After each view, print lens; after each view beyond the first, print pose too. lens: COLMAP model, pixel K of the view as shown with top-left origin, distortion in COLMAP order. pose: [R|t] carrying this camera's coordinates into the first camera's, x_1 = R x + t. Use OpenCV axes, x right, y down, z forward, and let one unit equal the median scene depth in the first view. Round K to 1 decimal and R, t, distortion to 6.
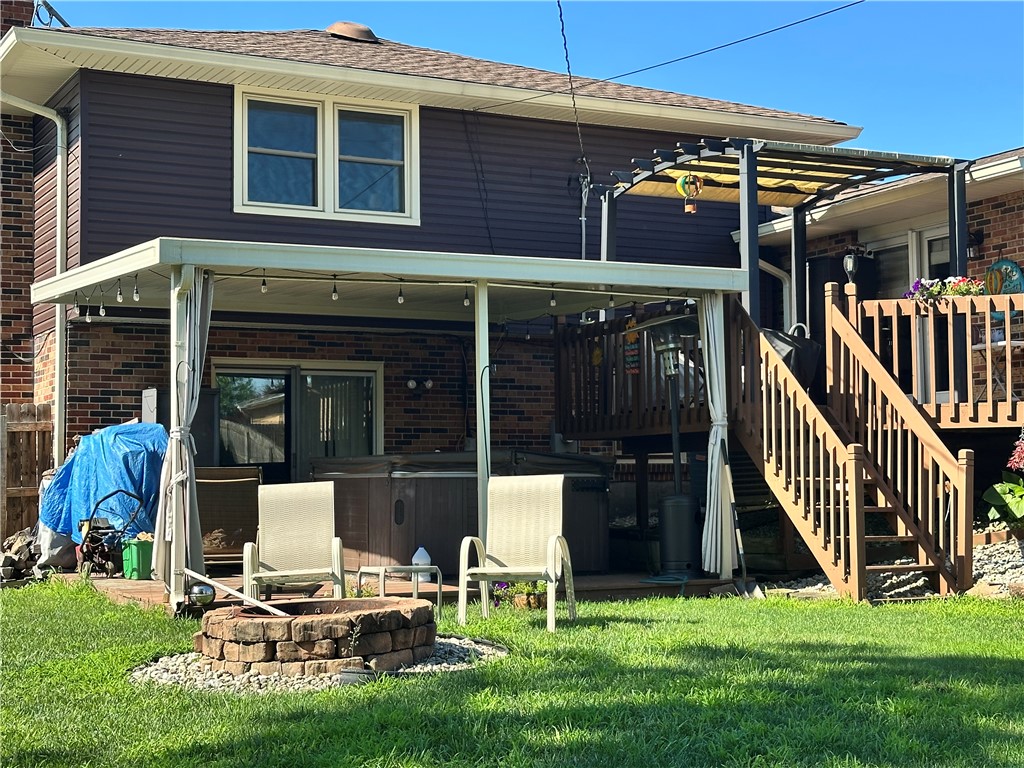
lens RADIAL K [[1680.1, 0, 513.8], [0, 1680.1, 368.6], [0, 0, 1]] dist [0.156736, -0.111182]
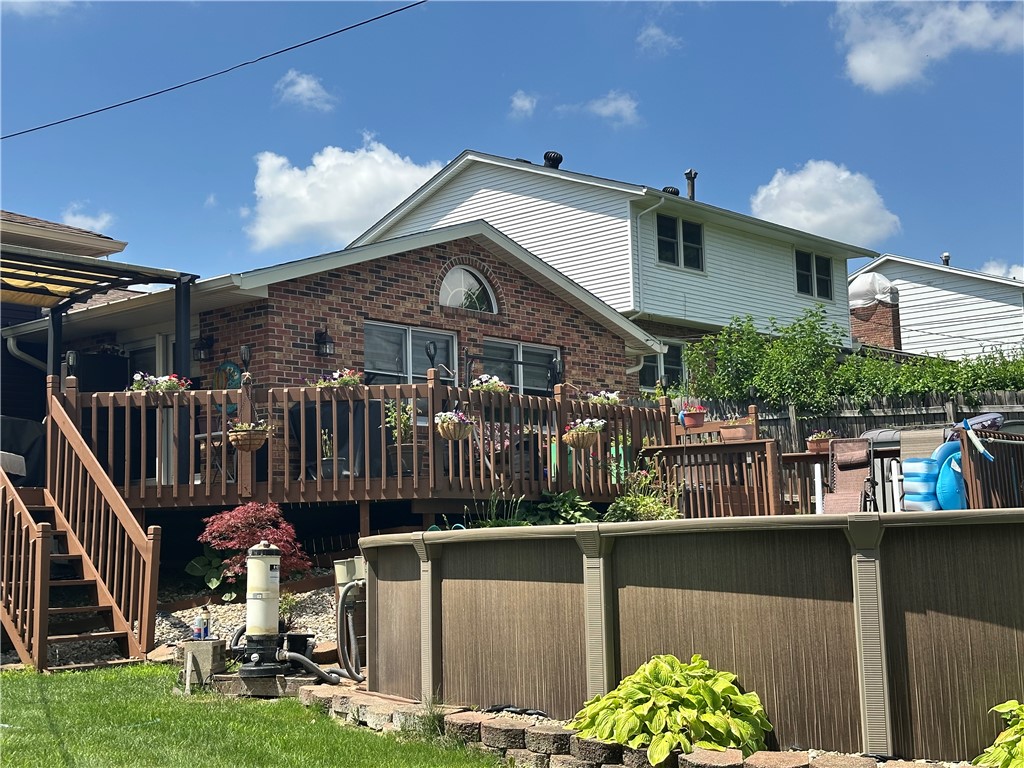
lens RADIAL K [[1415.5, 0, 512.0], [0, 1415.5, 384.0], [0, 0, 1]] dist [0.128543, -0.047289]
pose [[0.925488, 0.027076, 0.377808, 0.111306], [-0.006882, 0.998479, -0.054698, 0.003607], [-0.378715, 0.048022, 0.924267, 0.028664]]
